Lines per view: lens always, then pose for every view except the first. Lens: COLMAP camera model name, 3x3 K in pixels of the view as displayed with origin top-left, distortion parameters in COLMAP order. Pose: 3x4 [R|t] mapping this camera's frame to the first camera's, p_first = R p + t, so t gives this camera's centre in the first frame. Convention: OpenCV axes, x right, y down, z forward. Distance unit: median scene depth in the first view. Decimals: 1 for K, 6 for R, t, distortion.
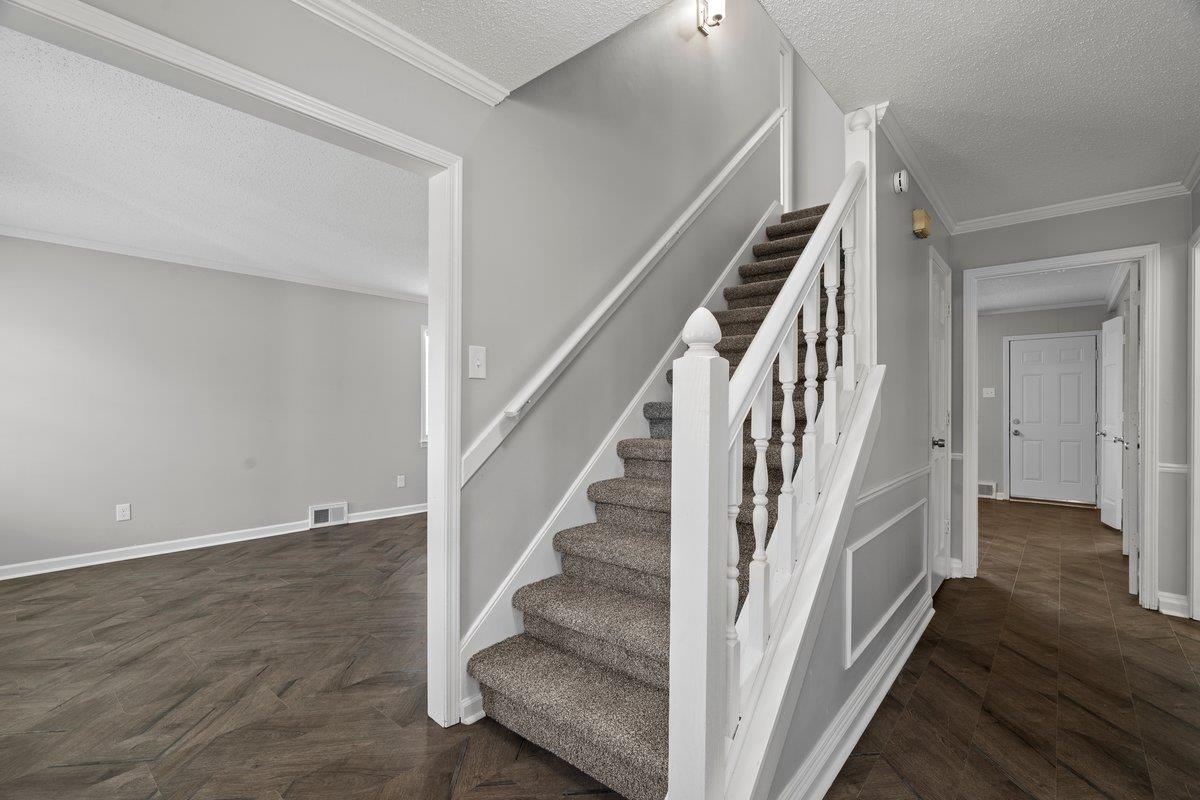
lens RADIAL K [[540.1, 0, 600.0], [0, 540.1, 400.0], [0, 0, 1]] dist [-0.001769, 0.000224]
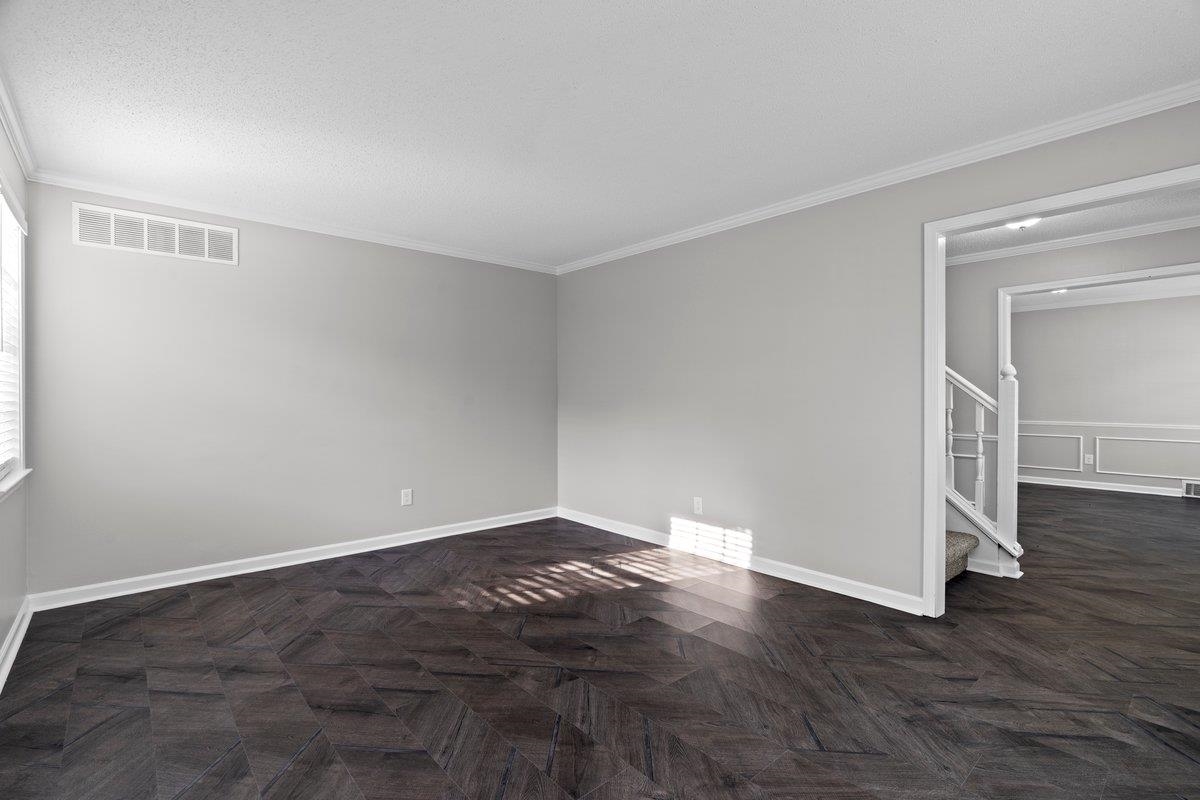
lens RADIAL K [[540.1, 0, 600.0], [0, 540.1, 400.0], [0, 0, 1]] dist [-0.001769, 0.000224]
pose [[0.138751, -0.000712, 0.990327, -1.784237], [-0.015423, 0.999877, 0.002880, 0.032797], [-0.990207, -0.015674, 0.138723, 1.647500]]
